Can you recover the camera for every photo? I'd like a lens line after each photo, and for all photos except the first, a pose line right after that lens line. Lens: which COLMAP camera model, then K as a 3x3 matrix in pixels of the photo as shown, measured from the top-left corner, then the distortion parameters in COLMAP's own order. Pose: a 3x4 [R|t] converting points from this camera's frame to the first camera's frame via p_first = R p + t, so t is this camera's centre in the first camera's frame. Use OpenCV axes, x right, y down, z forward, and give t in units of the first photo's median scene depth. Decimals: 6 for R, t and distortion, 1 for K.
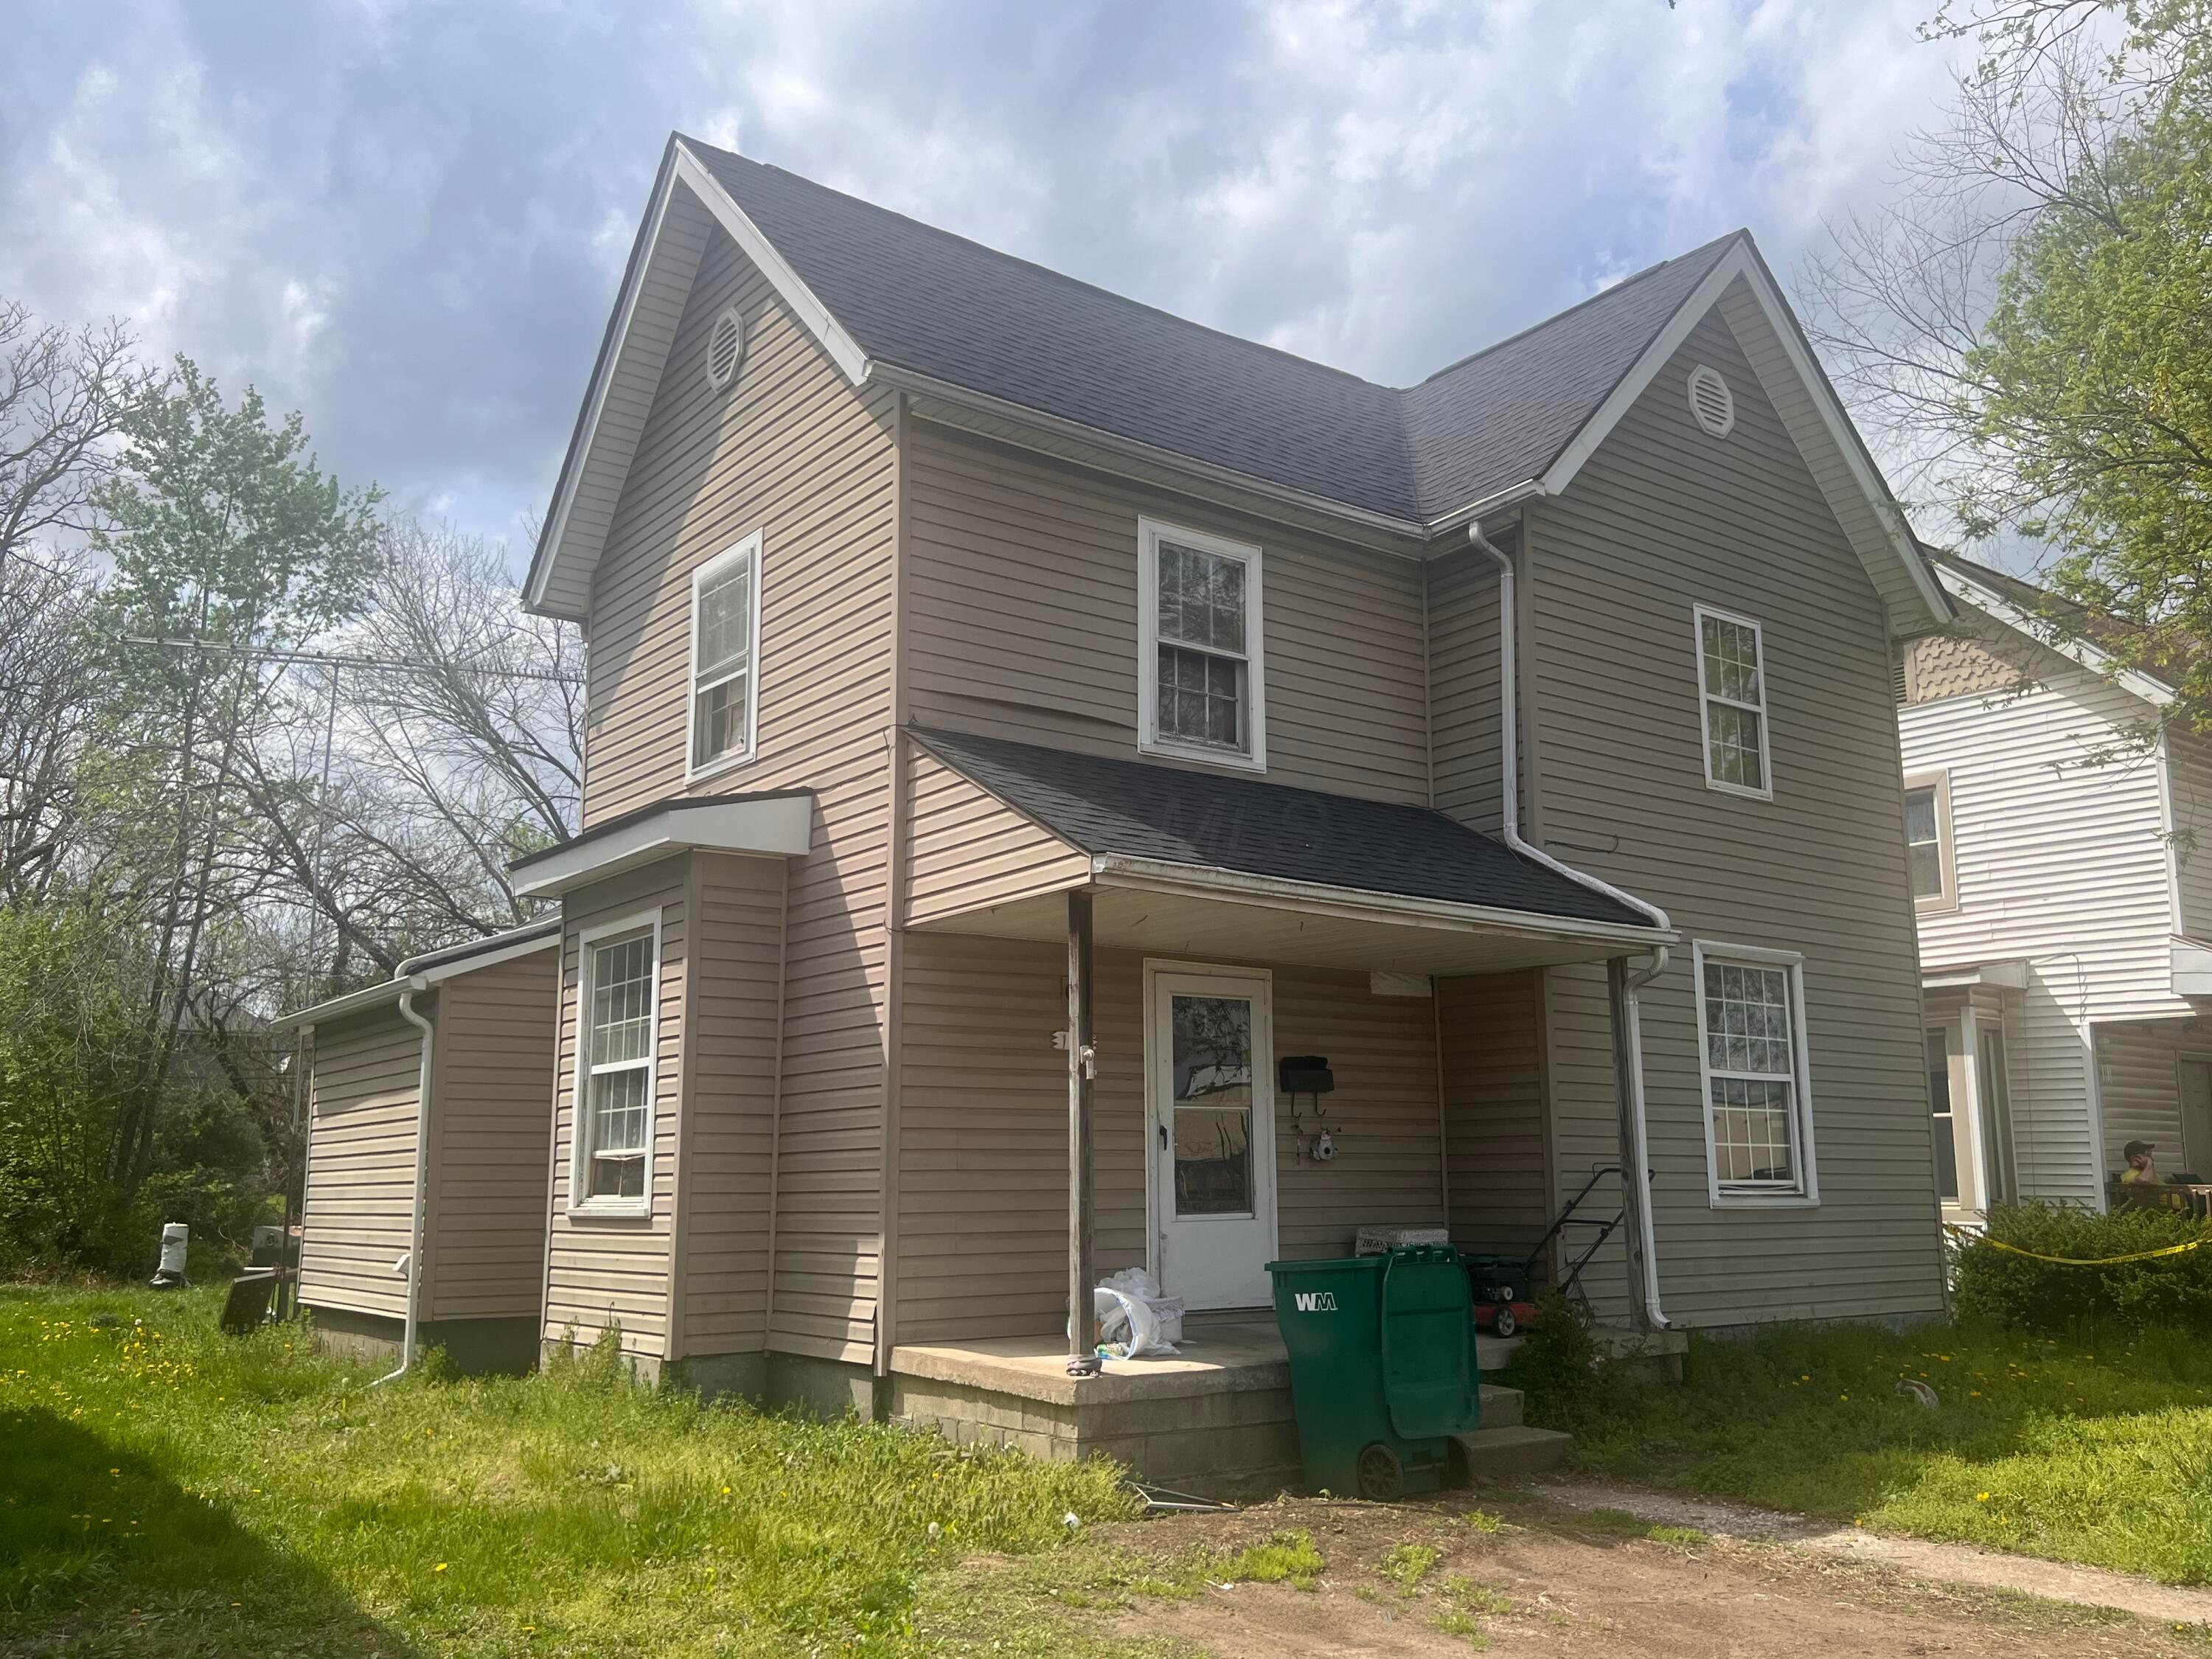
lens RADIAL K [[1854.3, 0, 1091.7], [0, 1854.3, 844.6], [0, 0, 1]] dist [0.045604, -0.000630]
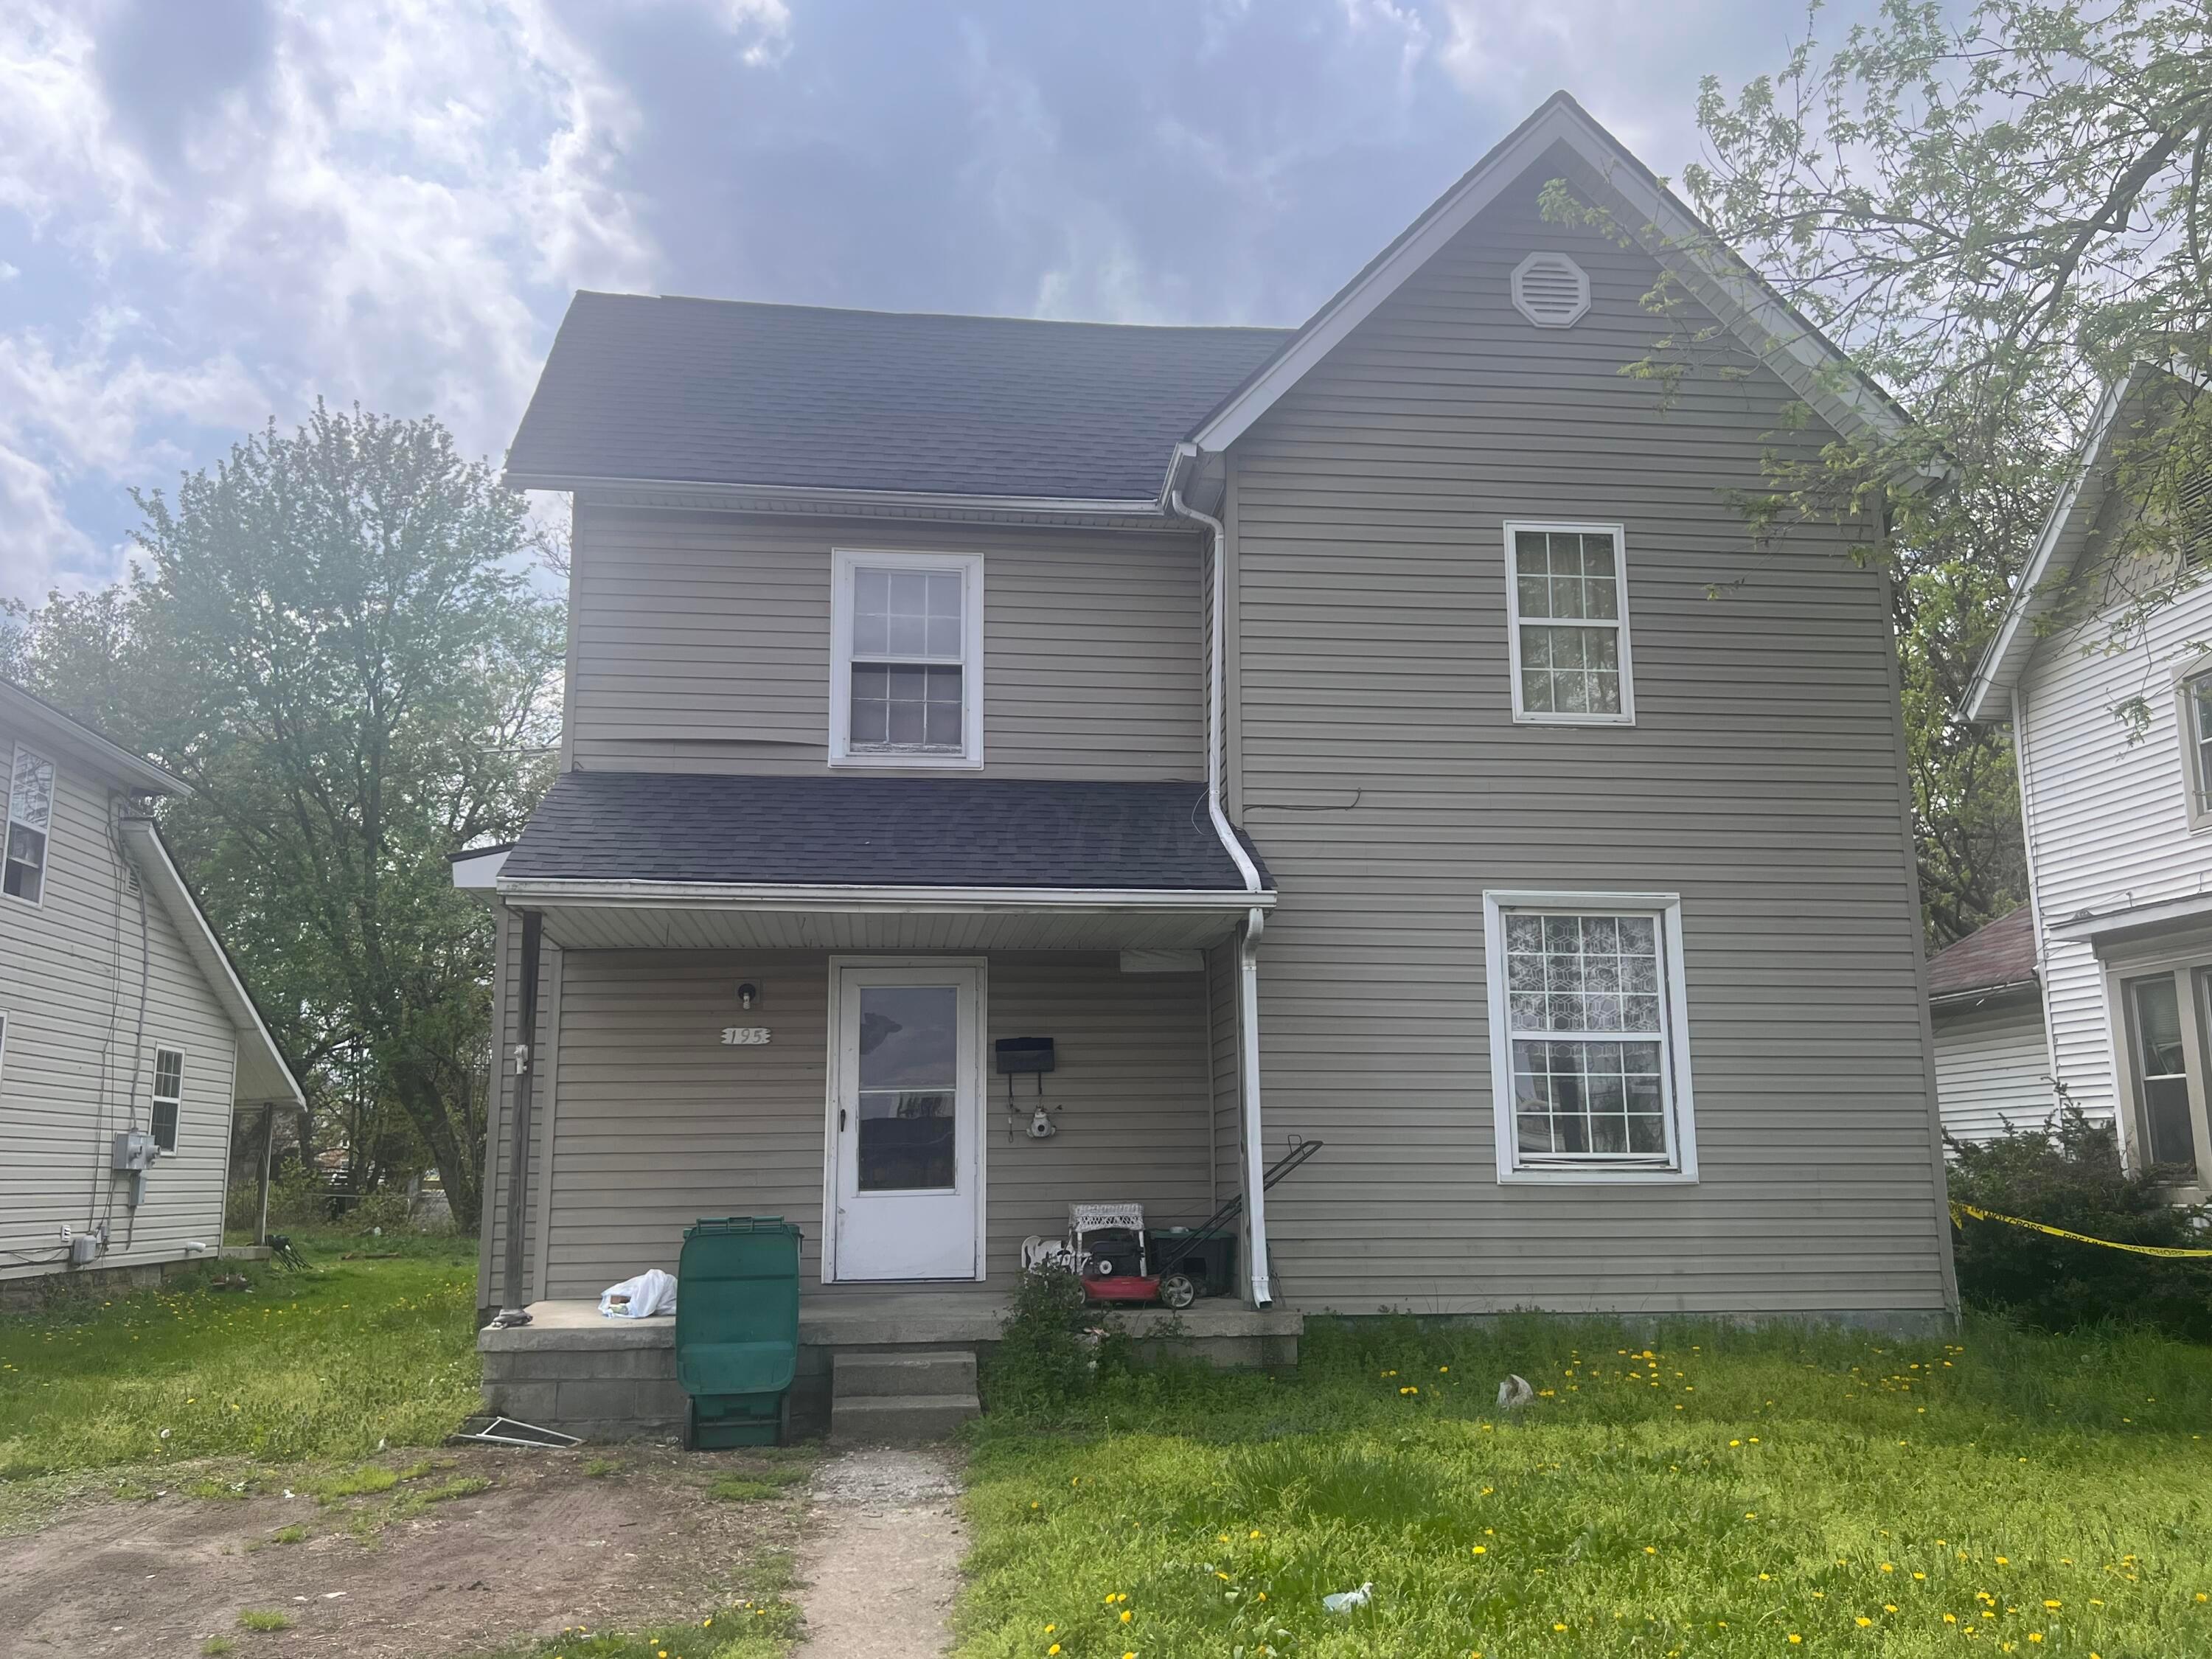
lens RADIAL K [[1850.2, 0, 1100.4], [0, 1850.2, 829.1], [0, 0, 1]] dist [0.063895, -0.007368]
pose [[0.864479, -0.096416, -0.493336, 0.677076], [0.094885, 0.995089, -0.028208, 0.031580], [0.493633, -0.022425, 0.869381, 0.126487]]
